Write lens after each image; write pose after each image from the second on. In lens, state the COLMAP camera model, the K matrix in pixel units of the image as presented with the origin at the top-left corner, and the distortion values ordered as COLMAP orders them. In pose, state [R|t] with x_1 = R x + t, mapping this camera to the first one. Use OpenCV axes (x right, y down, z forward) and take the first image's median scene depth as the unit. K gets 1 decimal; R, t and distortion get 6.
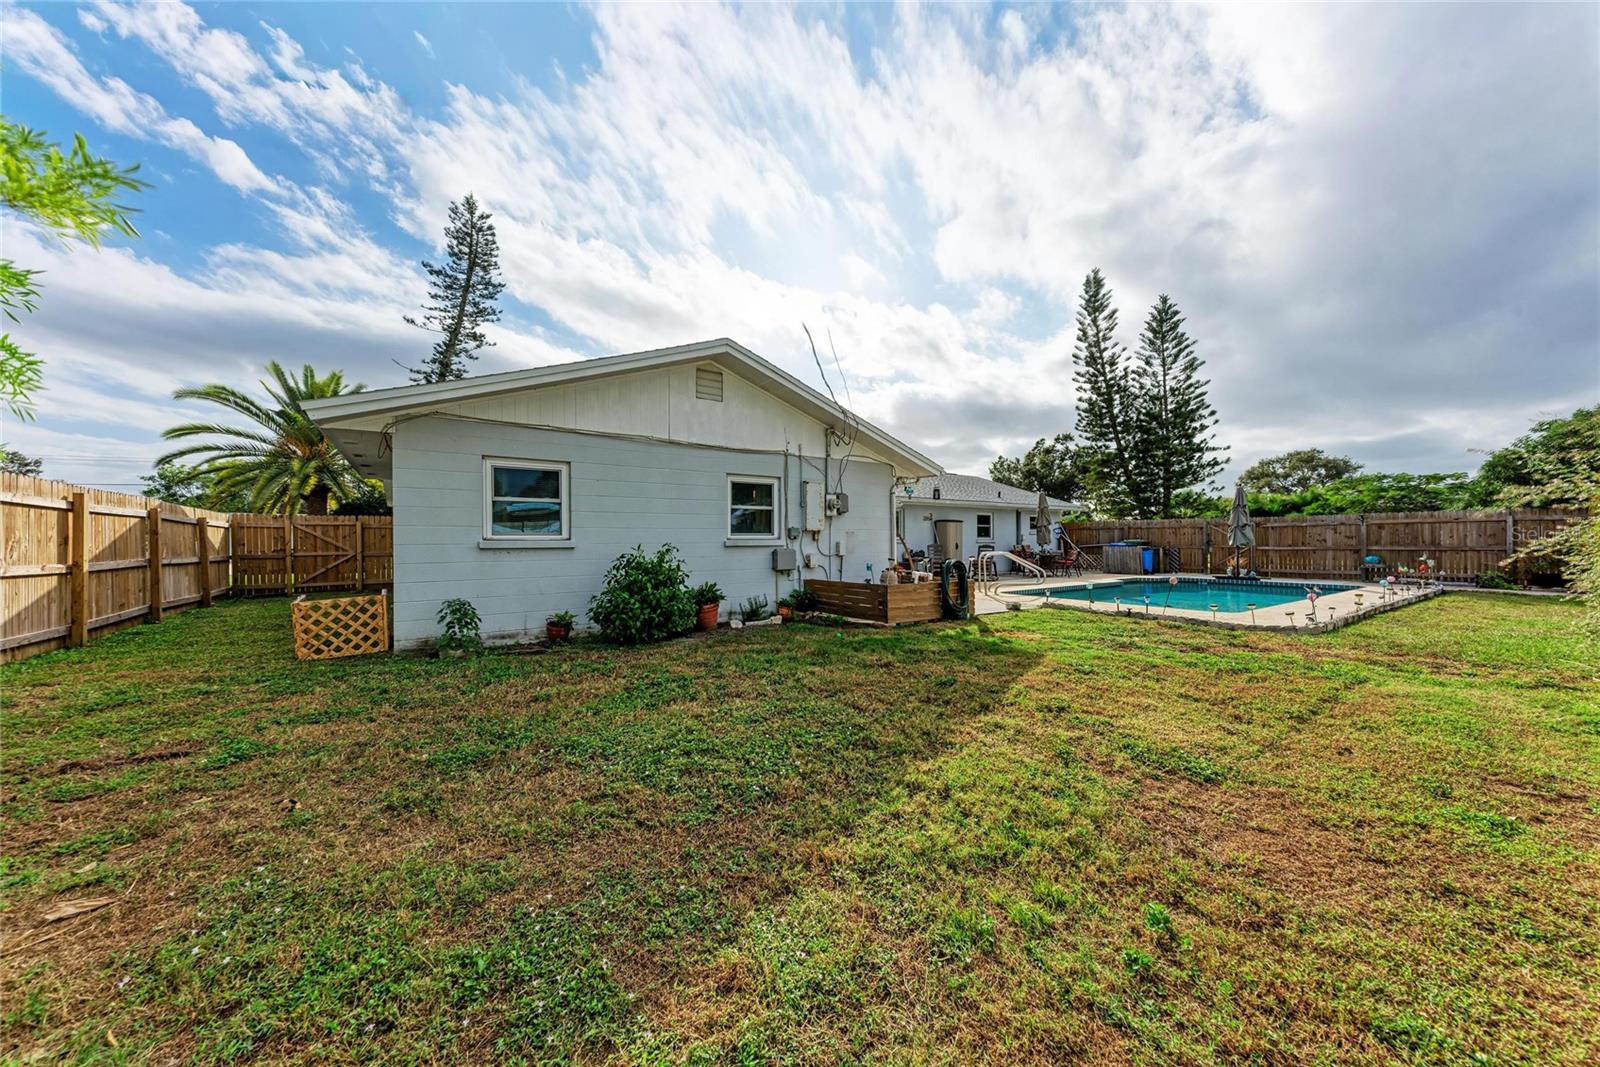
lens RADIAL K [[552.7, 0, 815.1], [0, 552.7, 538.2], [0, 0, 1]] dist [0.004754, -0.000577]
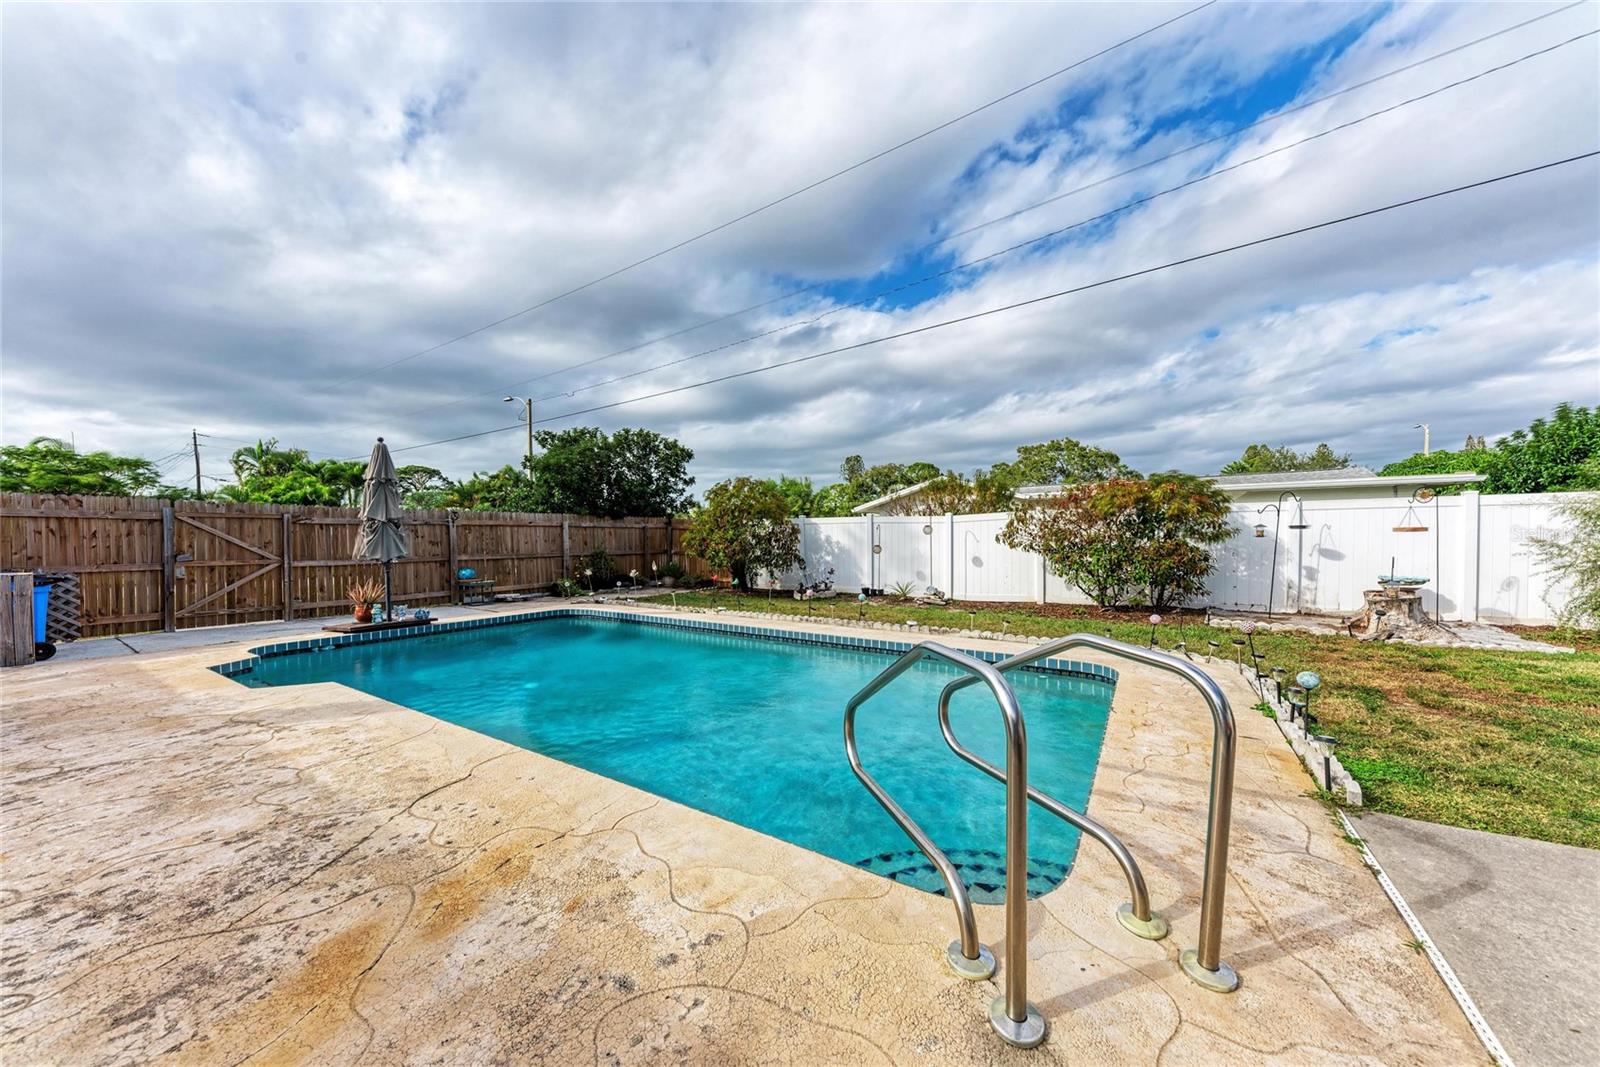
lens RADIAL K [[552.7, 0, 794.6], [0, 552.7, 536.8], [0, 0, 1]] dist [0.004754, -0.000577]
pose [[-0.361656, 0.009089, 0.932267, 0.098204], [-0.000220, 0.999952, -0.009834, -0.001530], [-0.932312, -0.003762, -0.361637, 0.460121]]
